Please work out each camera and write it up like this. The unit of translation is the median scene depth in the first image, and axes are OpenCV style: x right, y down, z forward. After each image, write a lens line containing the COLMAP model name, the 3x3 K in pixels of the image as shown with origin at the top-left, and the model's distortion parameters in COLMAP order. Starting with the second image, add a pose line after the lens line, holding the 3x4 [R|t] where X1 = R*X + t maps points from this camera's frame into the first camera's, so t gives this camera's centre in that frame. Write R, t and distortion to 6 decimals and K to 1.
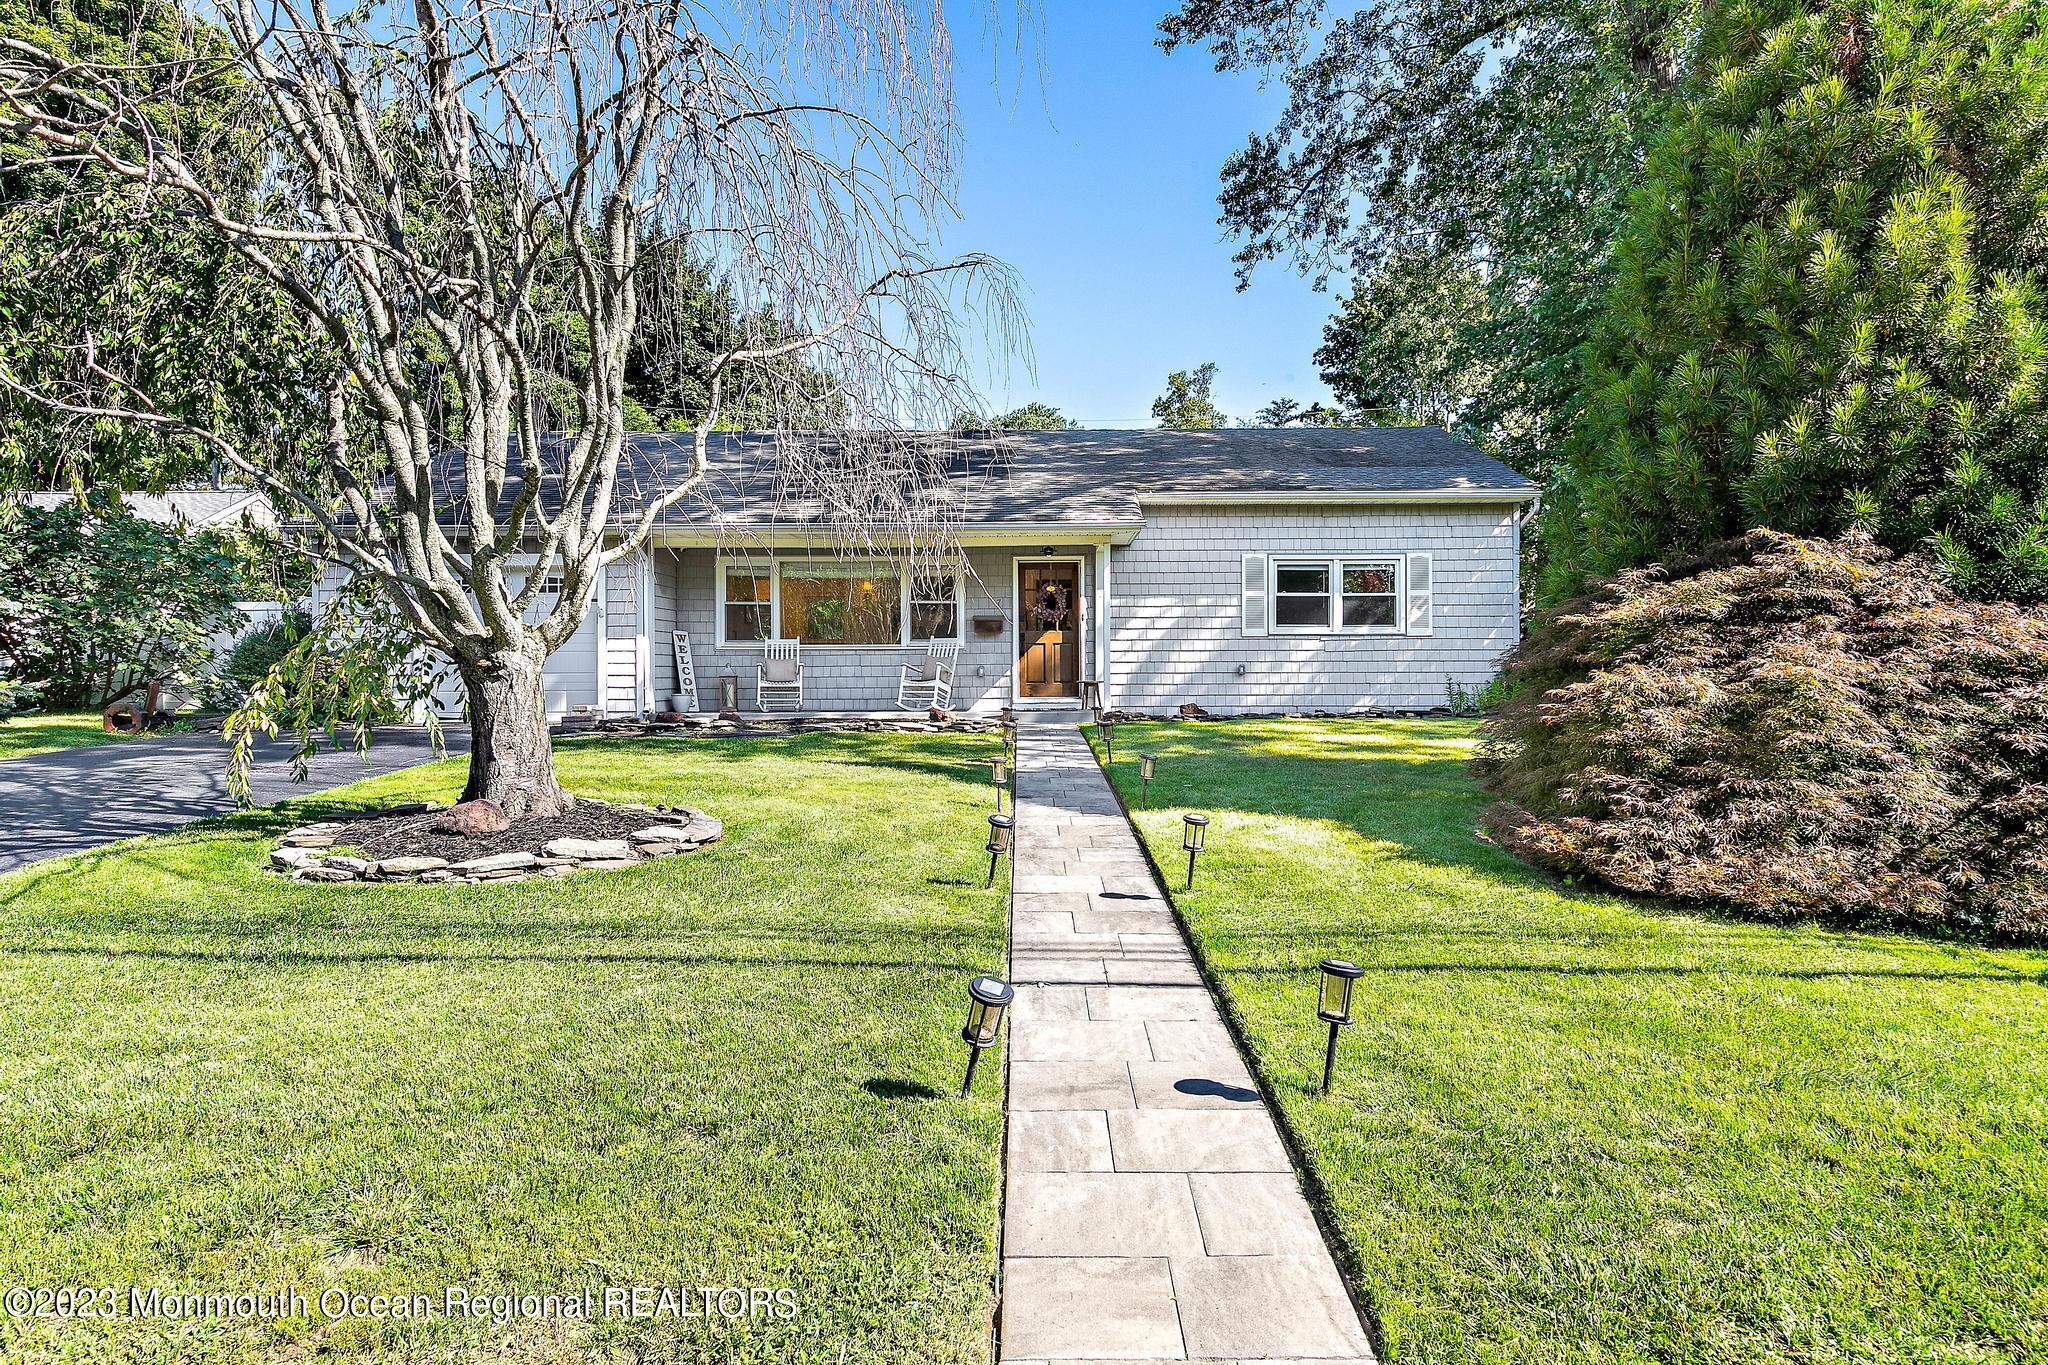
lens RADIAL K [[1247.0, 0, 1024.0], [0, 1247.0, 682.5], [0, 0, 1]] dist [-0.001429, 0.000633]
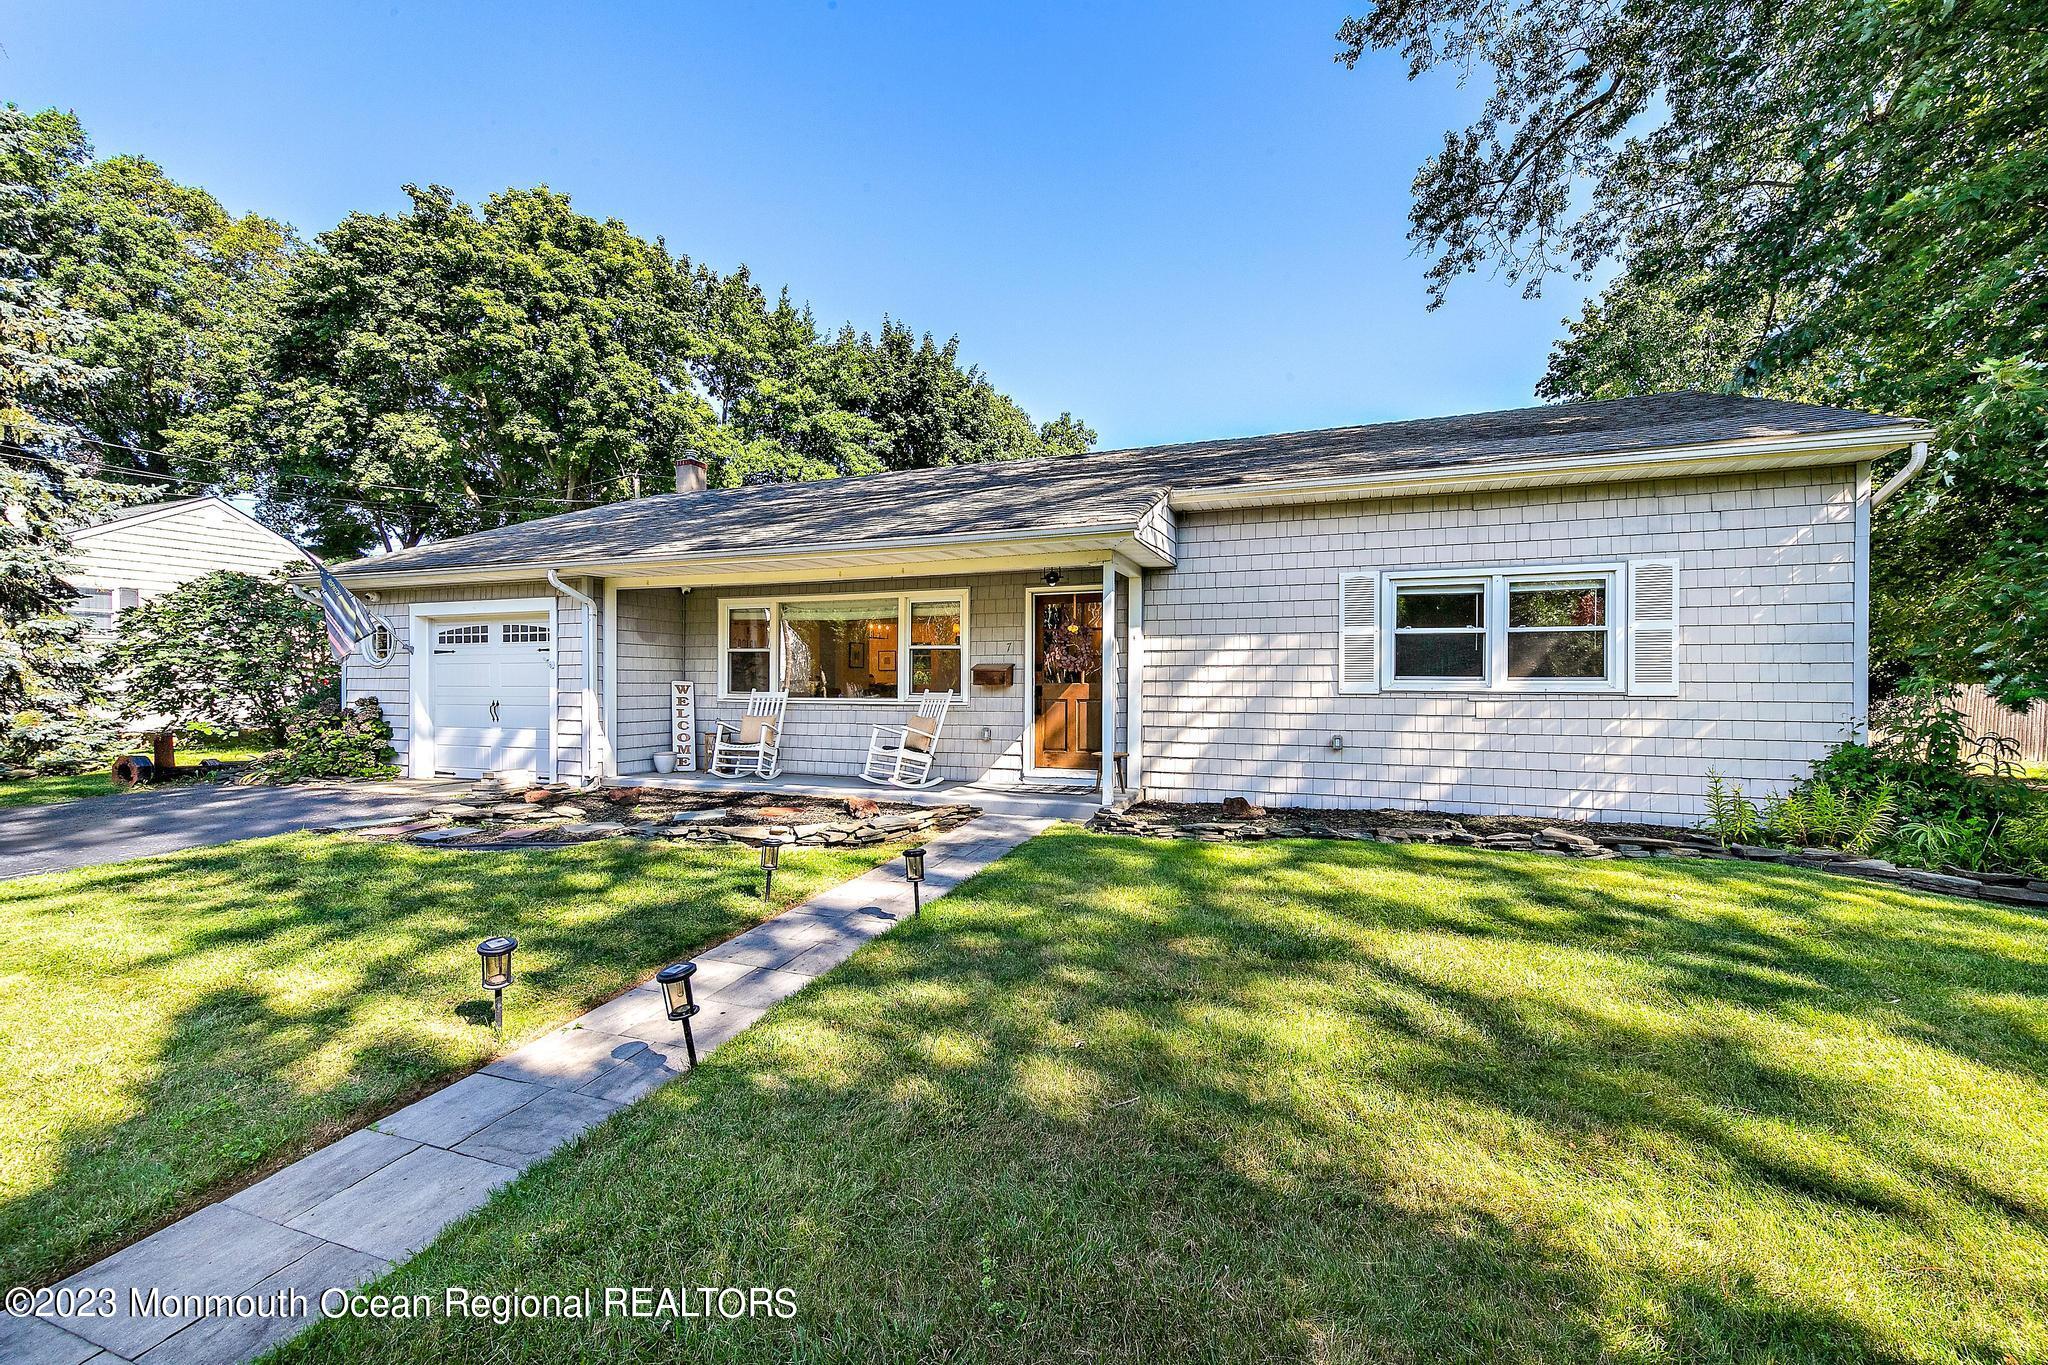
lens RADIAL K [[837.7, 0, 1024.0], [0, 837.7, 682.5], [0, 0, 1]] dist [0.016789, 0.000204]
pose [[0.941399, 0.005573, -0.337248, 0.166106], [-0.010272, 0.999873, -0.012152, -0.035409], [0.337138, 0.014904, 0.941337, 0.505774]]
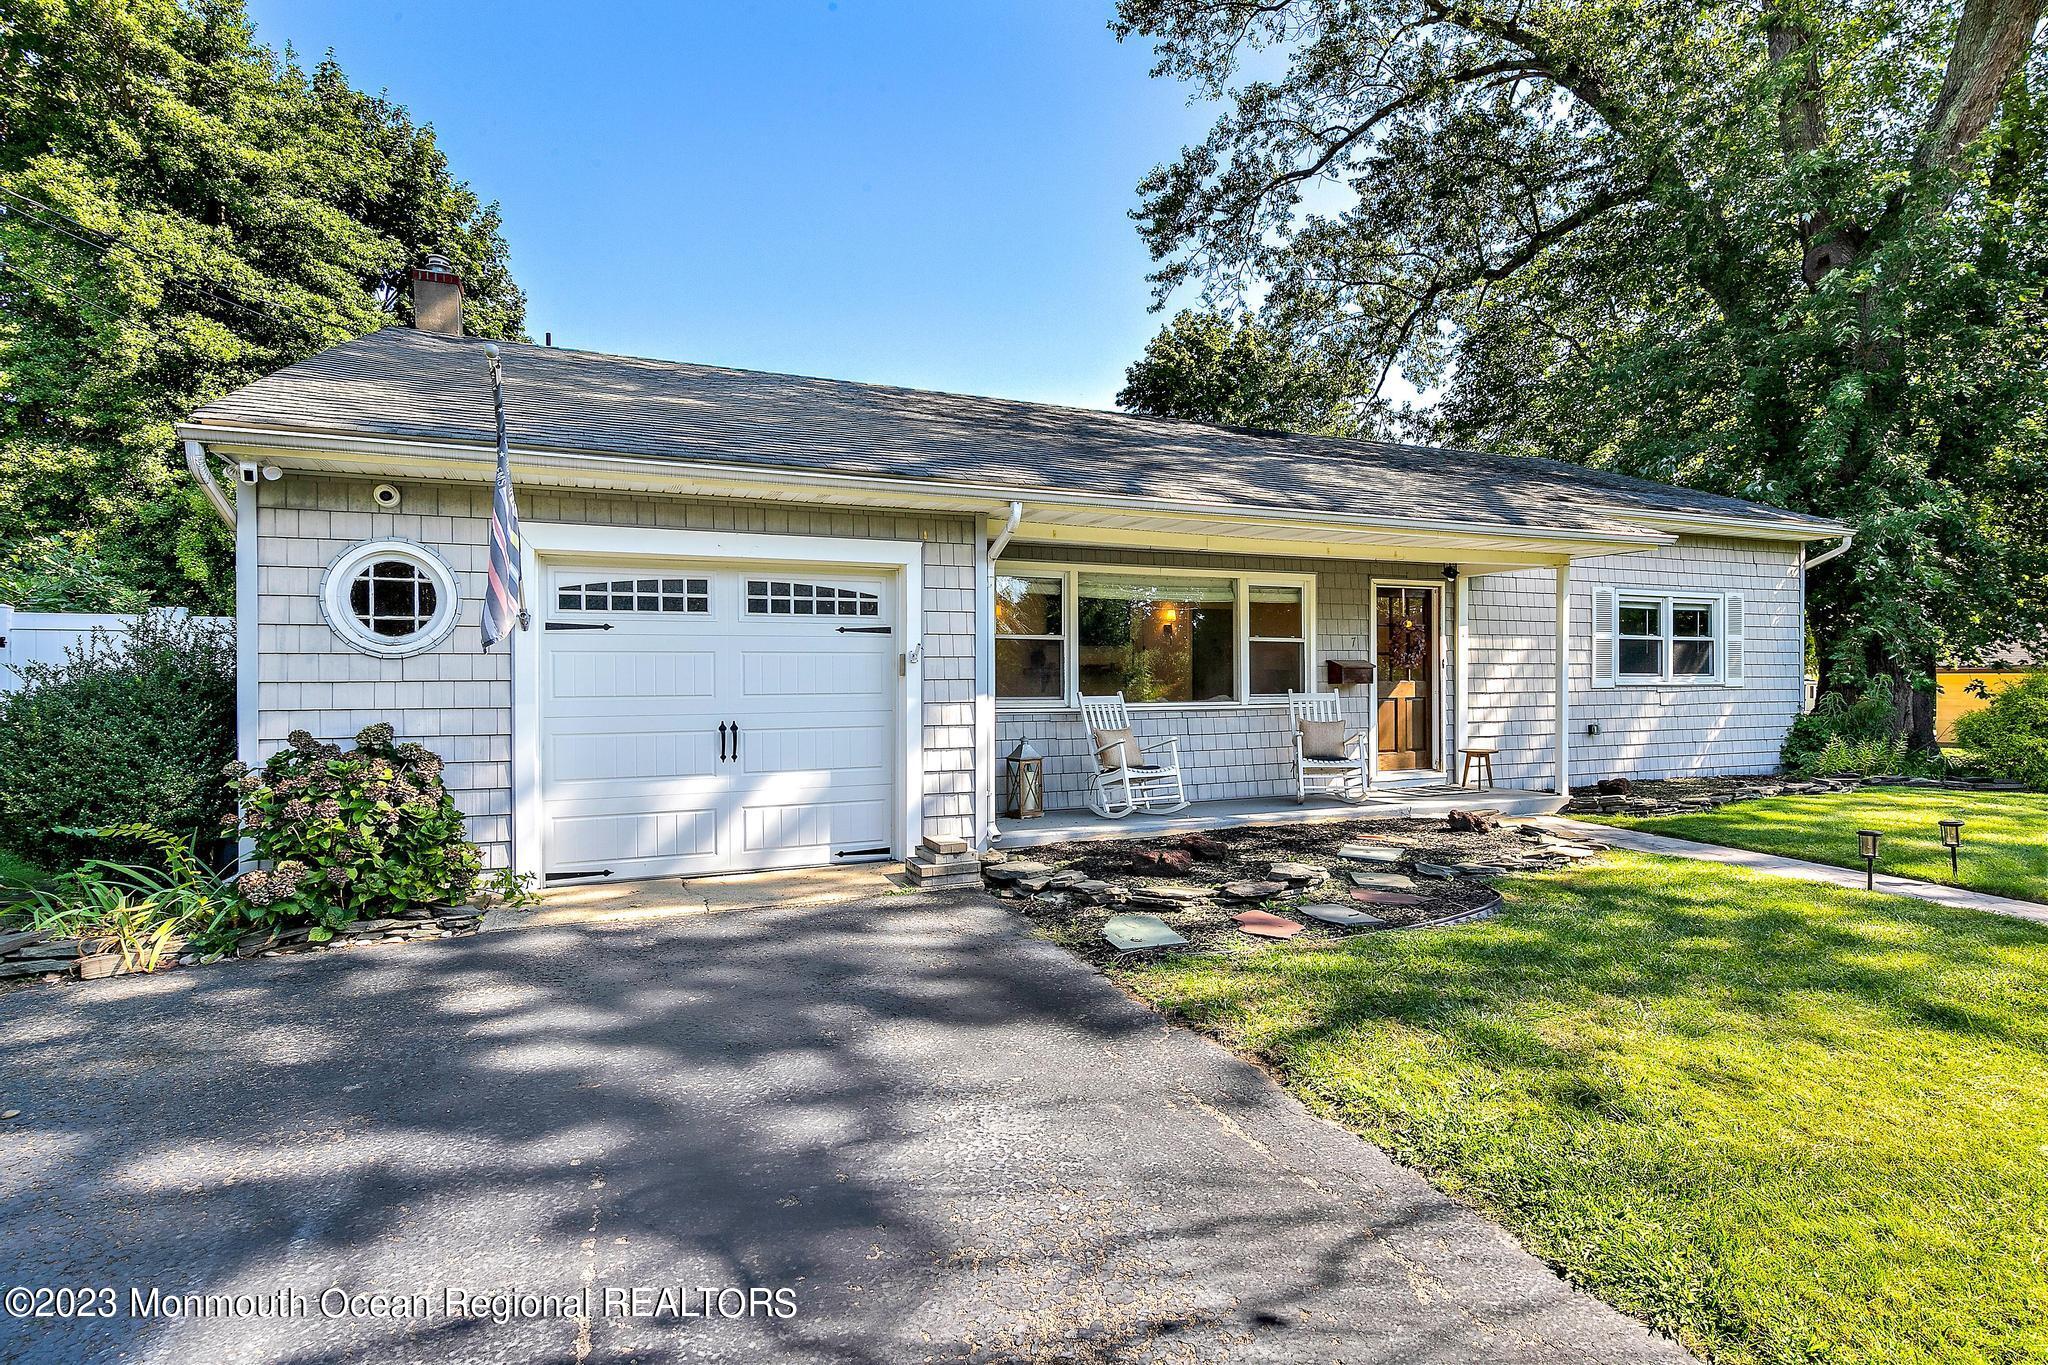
lens RADIAL K [[1058.0, 0, 1024.0], [0, 1058.0, 682.5], [0, 0, 1]] dist [0.002608, 0.000560]
pose [[0.903779, -0.002554, 0.427992, -0.449525], [0.009095, 0.999871, -0.013239, -0.034547], [-0.427903, 0.015858, 0.903686, 0.532556]]
